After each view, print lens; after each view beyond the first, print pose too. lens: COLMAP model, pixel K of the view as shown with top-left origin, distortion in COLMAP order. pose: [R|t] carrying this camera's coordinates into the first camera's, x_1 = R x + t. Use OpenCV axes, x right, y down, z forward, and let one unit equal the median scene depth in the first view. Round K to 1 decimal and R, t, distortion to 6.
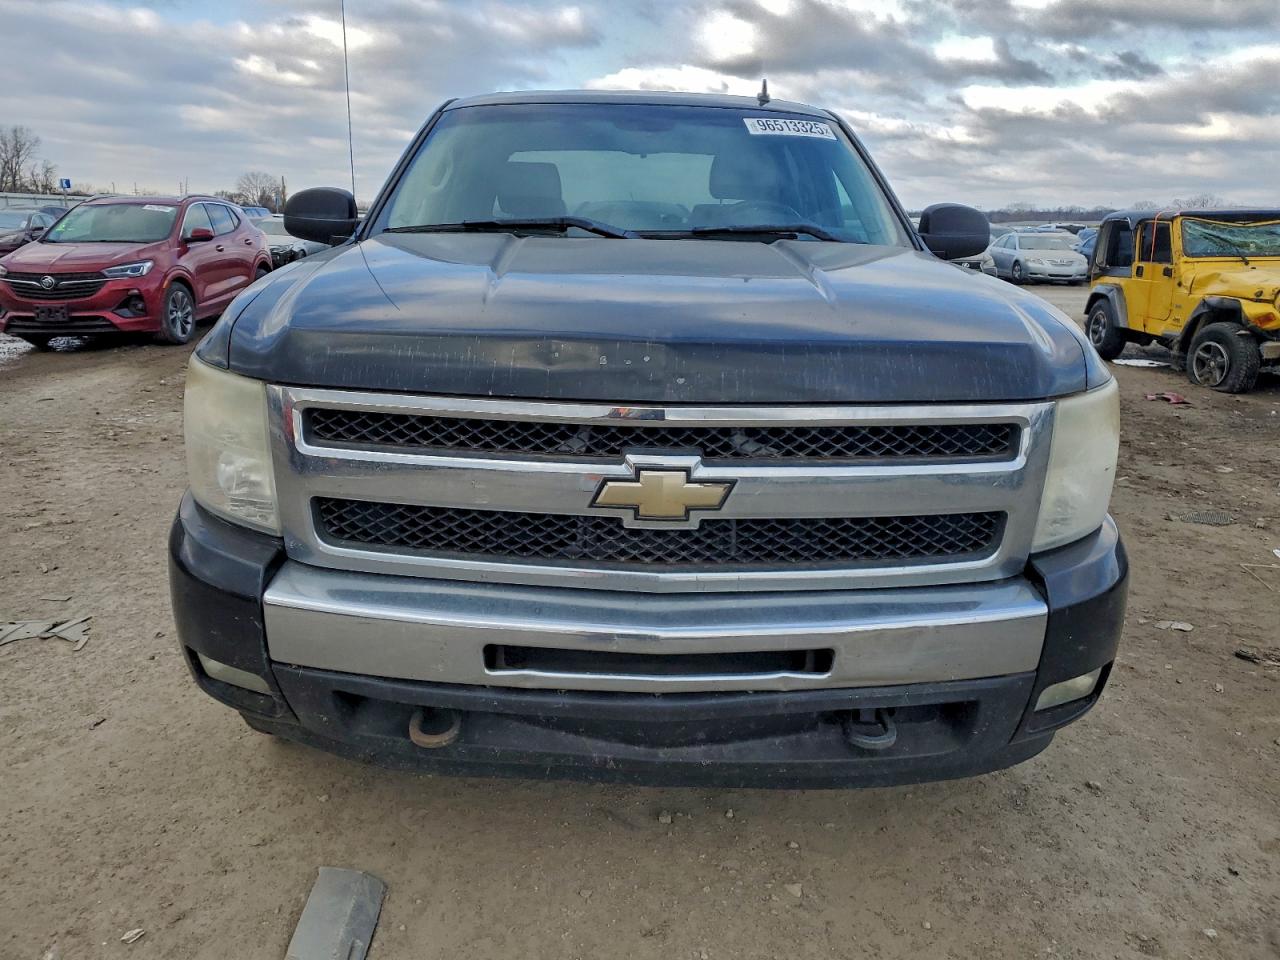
lens RADIAL K [[1061.3, 0, 640.0], [0, 1061.3, 480.0], [0, 0, 1]] dist [0.018355, 0.008683]
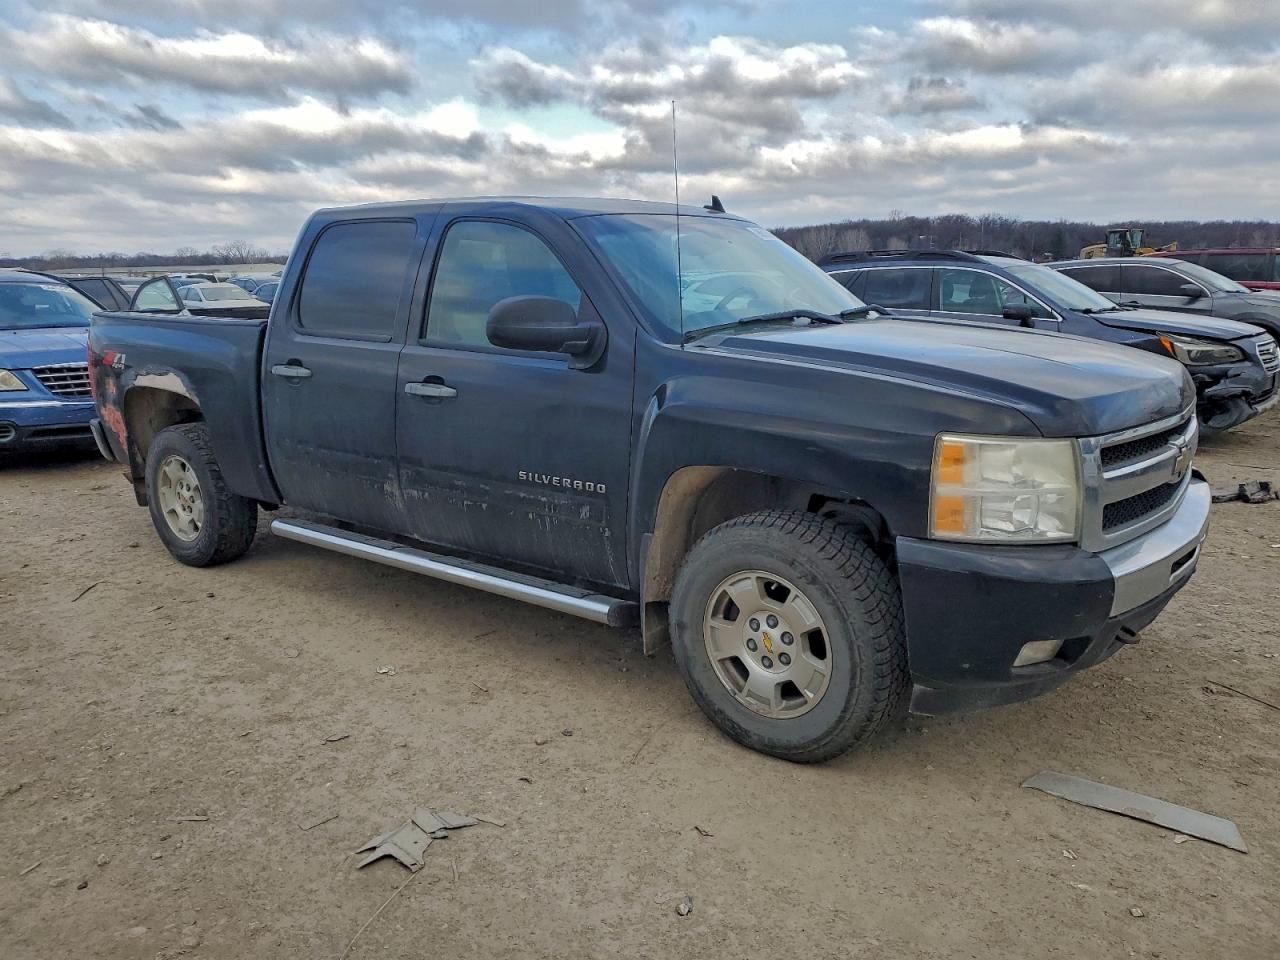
lens RADIAL K [[1061.3, 0, 640.0], [0, 1061.3, 480.0], [0, 0, 1]] dist [0.018355, 0.008683]
pose [[0.589591, -0.185588, 0.786091, -0.135296], [0.211974, 0.974684, 0.071126, -0.019214], [-0.779391, 0.124696, 0.614004, 0.040581]]
